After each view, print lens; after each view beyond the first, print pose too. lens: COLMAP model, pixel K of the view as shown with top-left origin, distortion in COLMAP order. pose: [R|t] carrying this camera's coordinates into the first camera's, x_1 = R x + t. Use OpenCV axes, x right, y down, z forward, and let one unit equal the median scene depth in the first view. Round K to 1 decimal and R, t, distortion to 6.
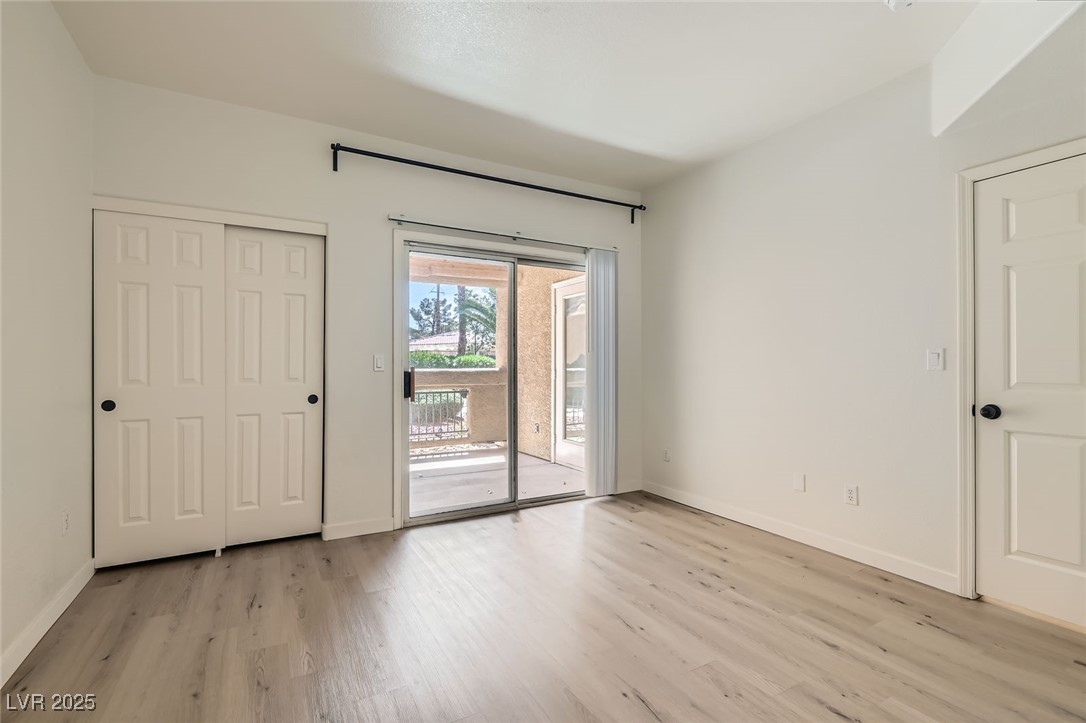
lens RADIAL K [[500.7, 0, 539.5], [0, 500.7, 366.0], [0, 0, 1]] dist [0.008725, -0.003910]
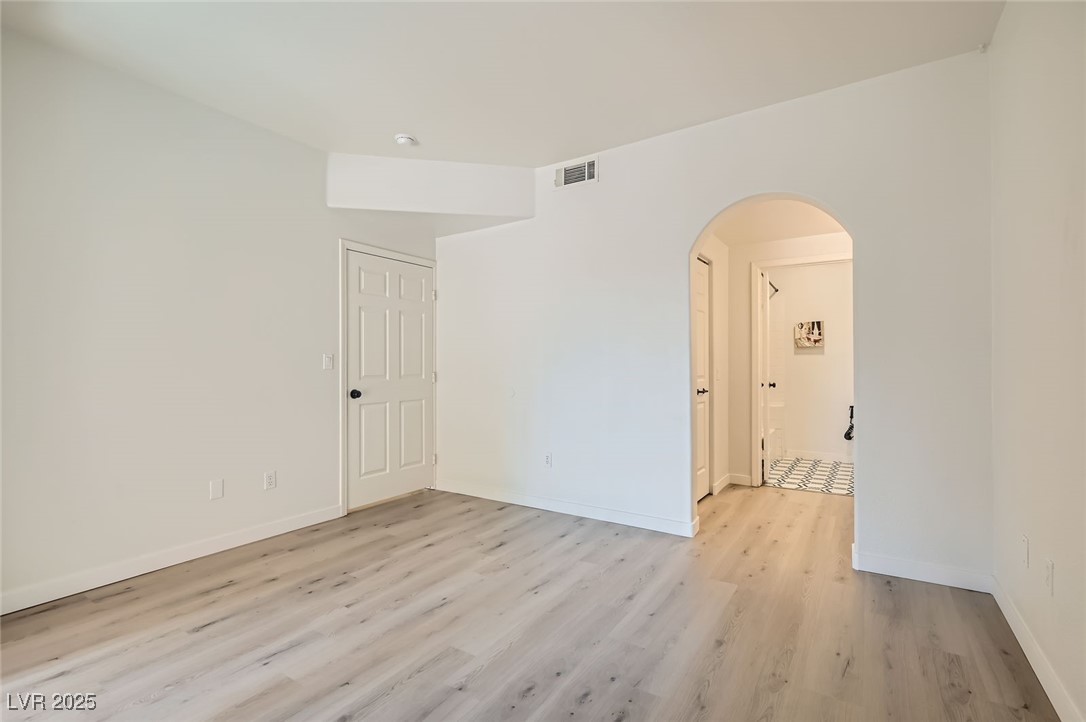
lens RADIAL K [[500.7, 0, 545.3], [0, 500.7, 363.1], [0, 0, 1]] dist [0.008725, -0.003910]
pose [[-0.471977, -0.001372, 0.881610, -0.761889], [-0.000130, 0.999999, 0.001487, -0.010807], [-0.881611, 0.000587, -0.471977, 1.121693]]
